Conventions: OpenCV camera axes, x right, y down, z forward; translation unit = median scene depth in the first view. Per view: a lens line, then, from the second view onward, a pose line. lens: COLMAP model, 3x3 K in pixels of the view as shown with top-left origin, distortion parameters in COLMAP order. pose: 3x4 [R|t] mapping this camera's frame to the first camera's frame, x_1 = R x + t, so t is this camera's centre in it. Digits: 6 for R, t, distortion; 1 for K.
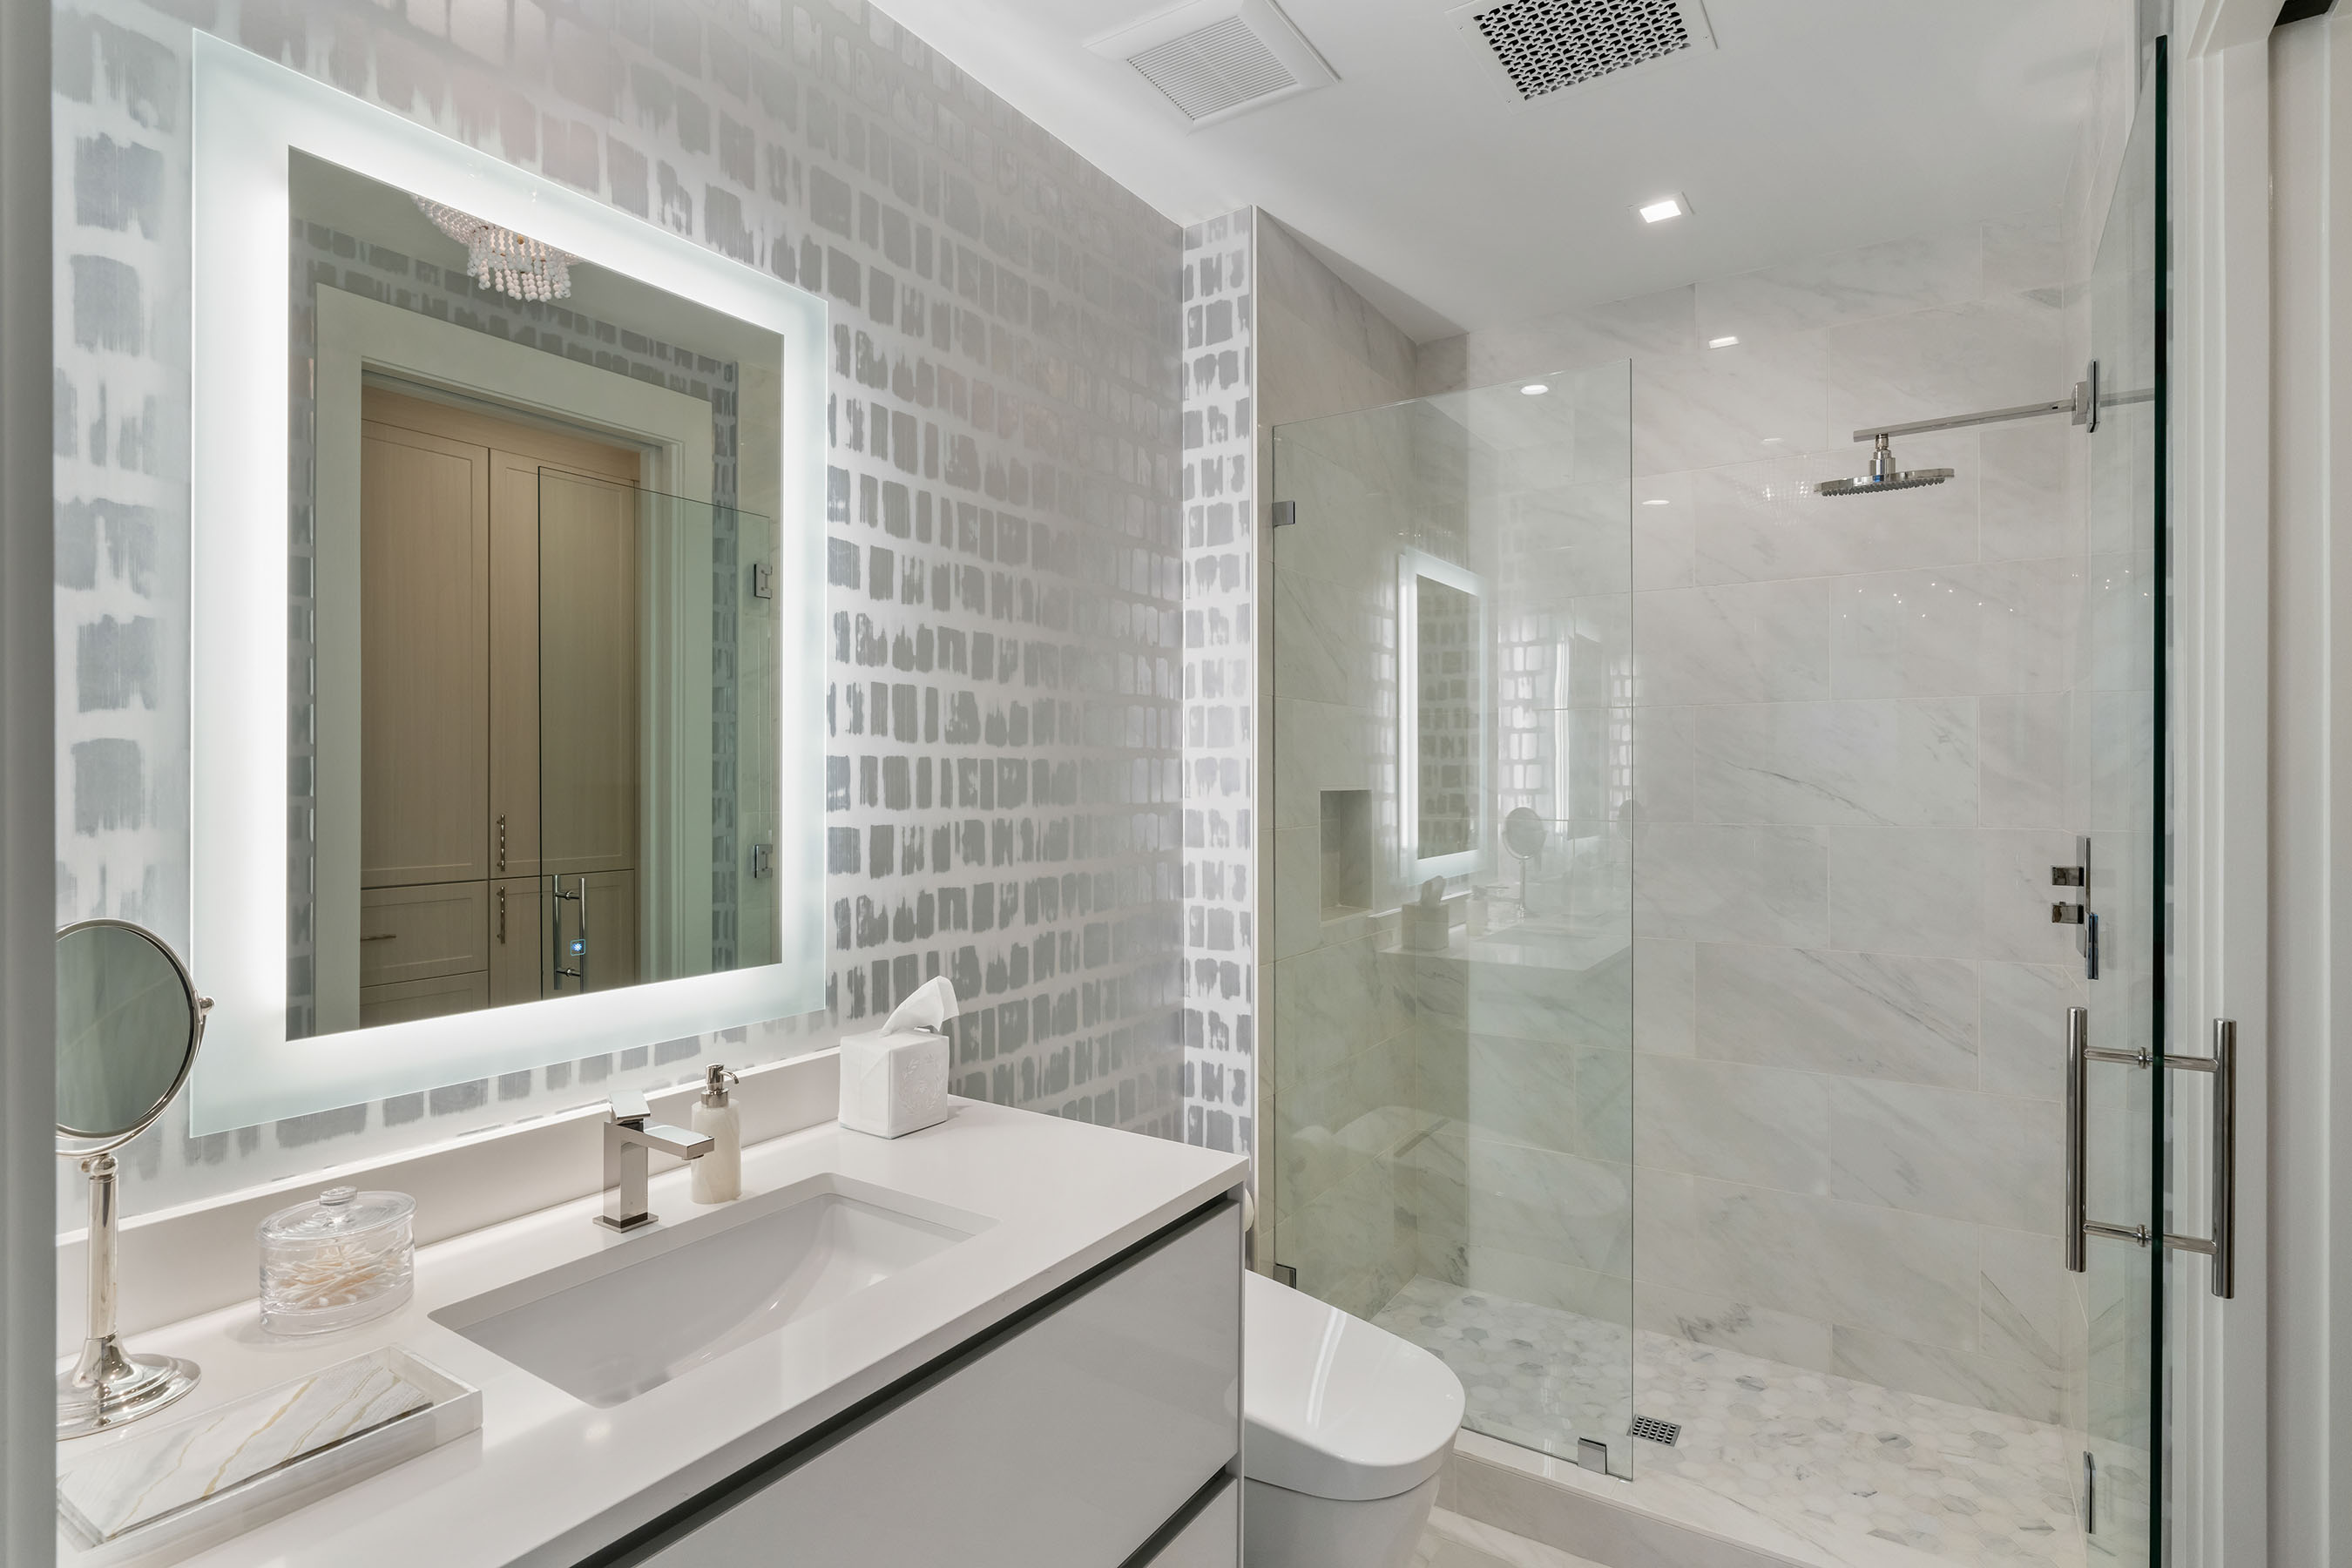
lens RADIAL K [[1151.3, 0, 1173.8], [0, 1151.3, 783.7], [0, 0, 1]] dist [0.000363, -0.000027]
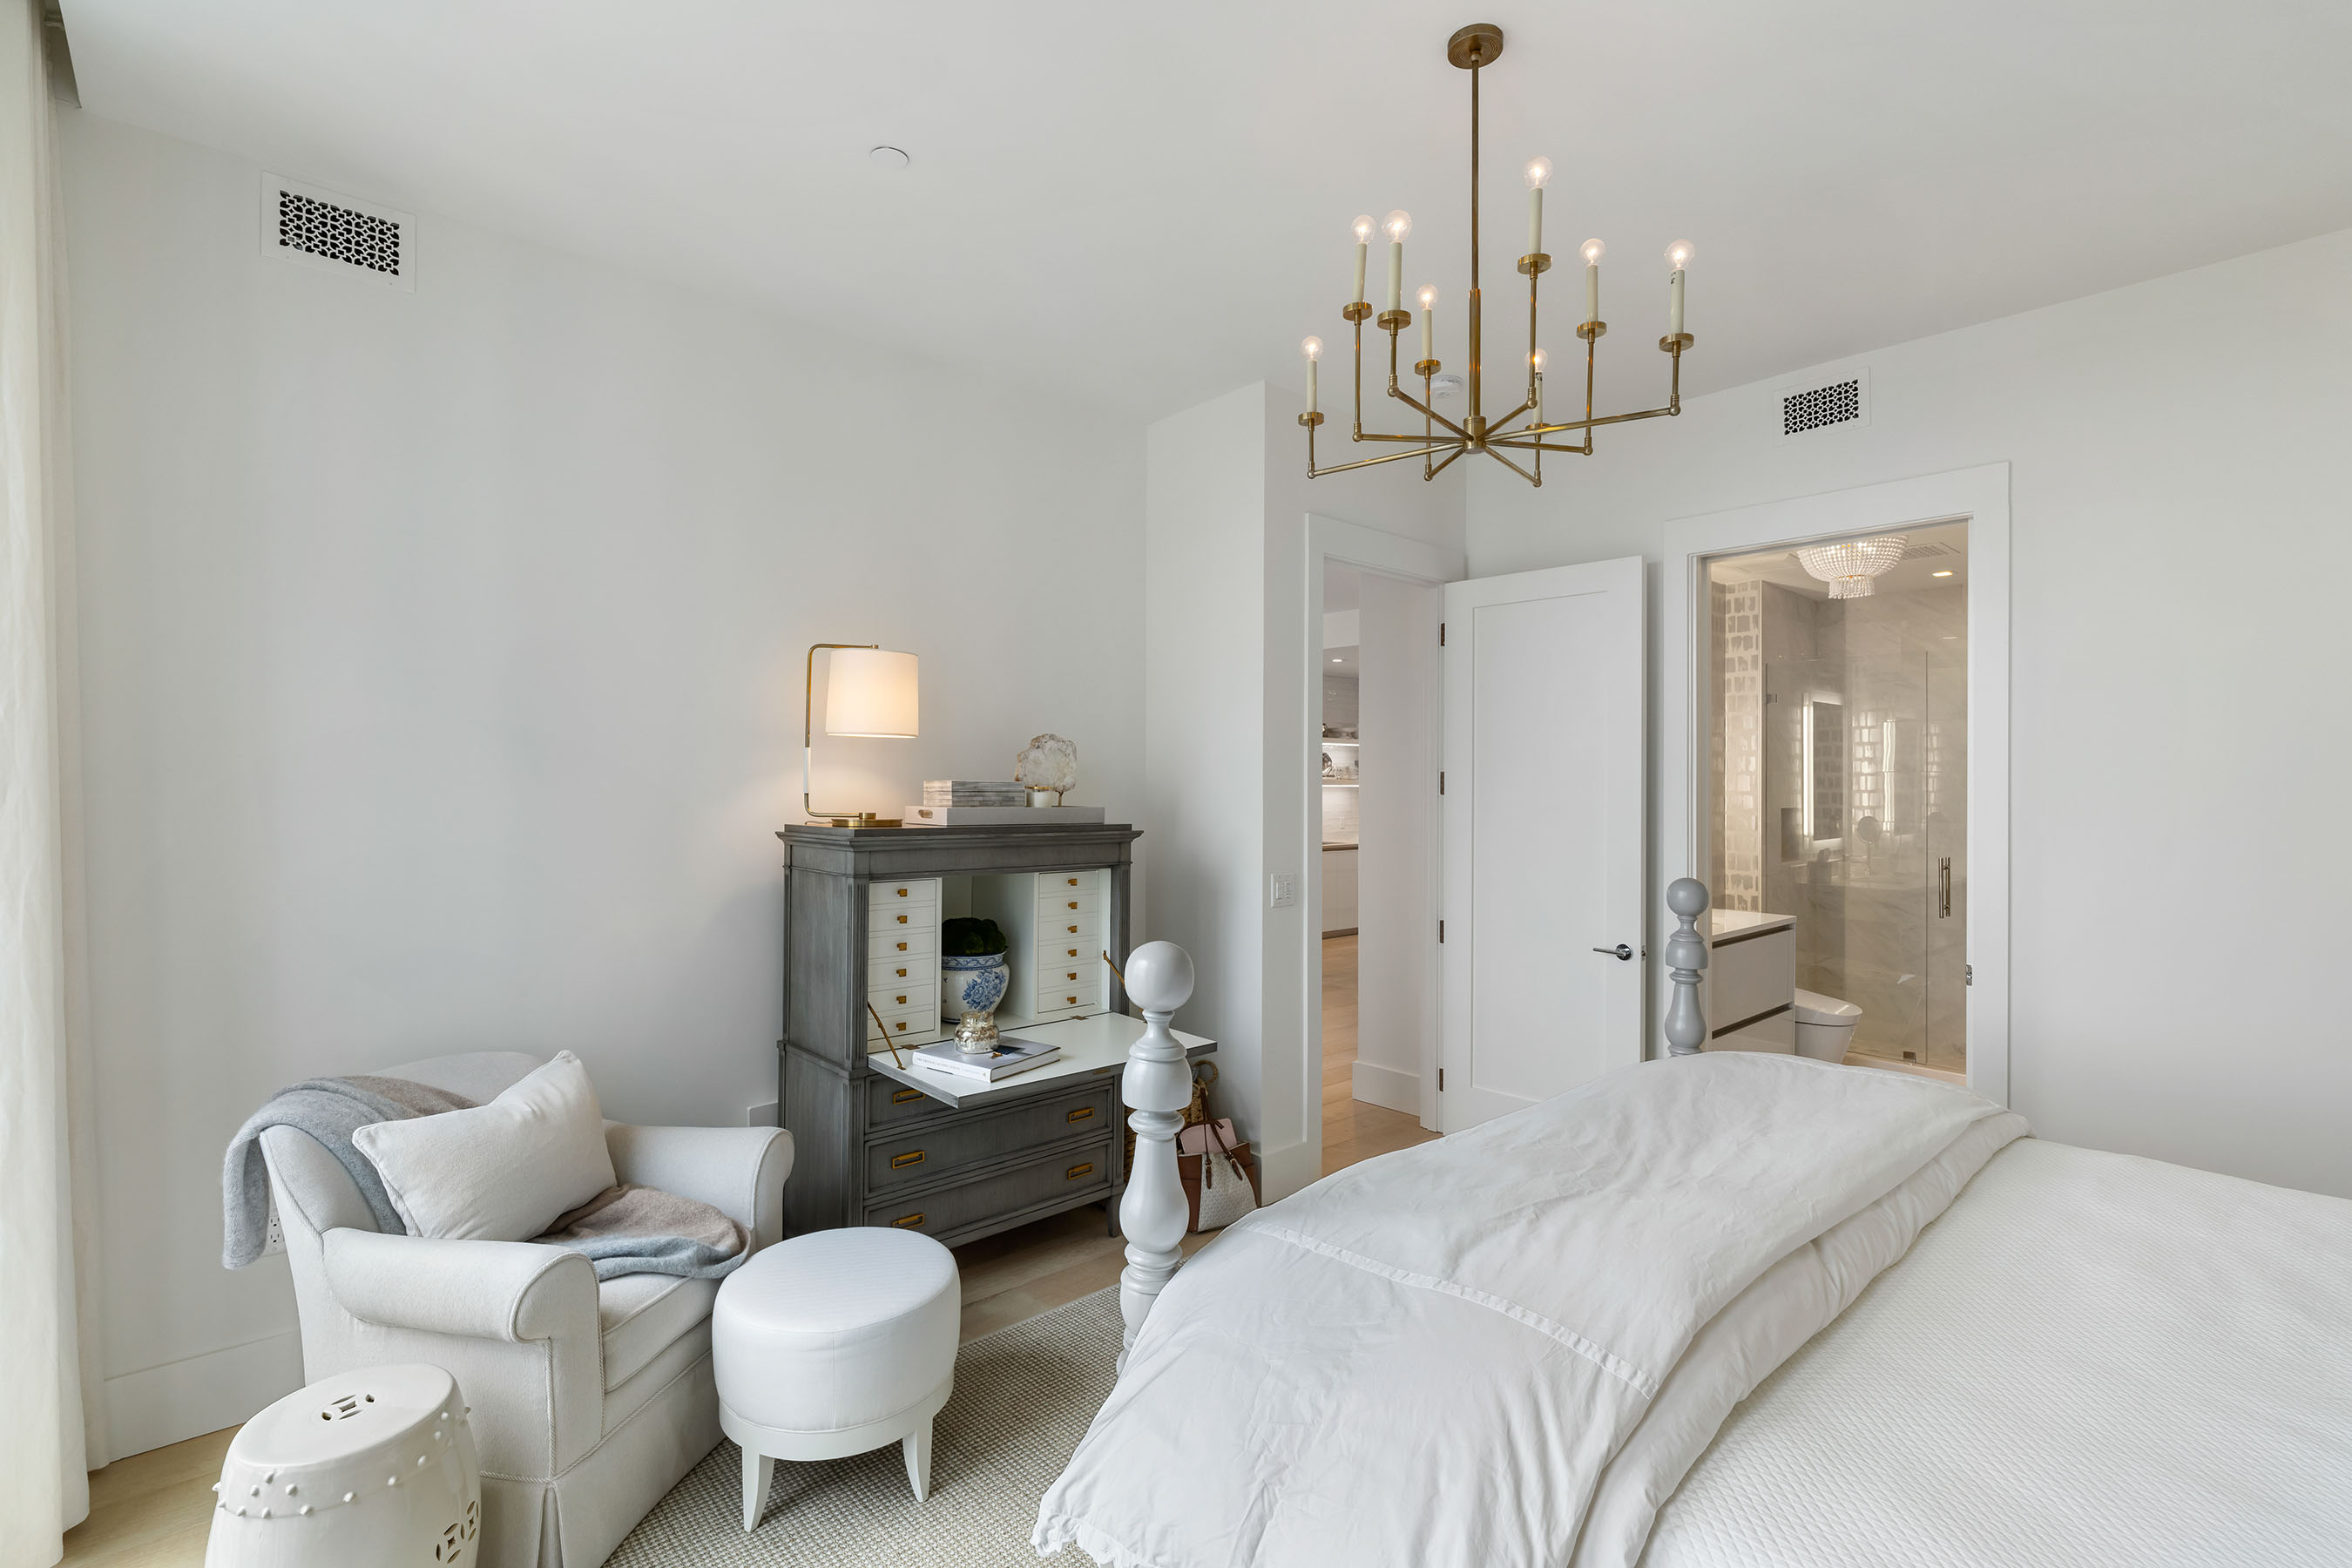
lens RADIAL K [[1074.7, 0, 1180.1], [0, 1074.7, 786.3], [0, 0, 1]] dist [-0.003650, 0.000623]
pose [[0.969259, 0.002978, -0.246024, -0.468349], [-0.003924, 0.999987, -0.003356, -0.023221], [0.246010, 0.004218, 0.969258, -1.288821]]
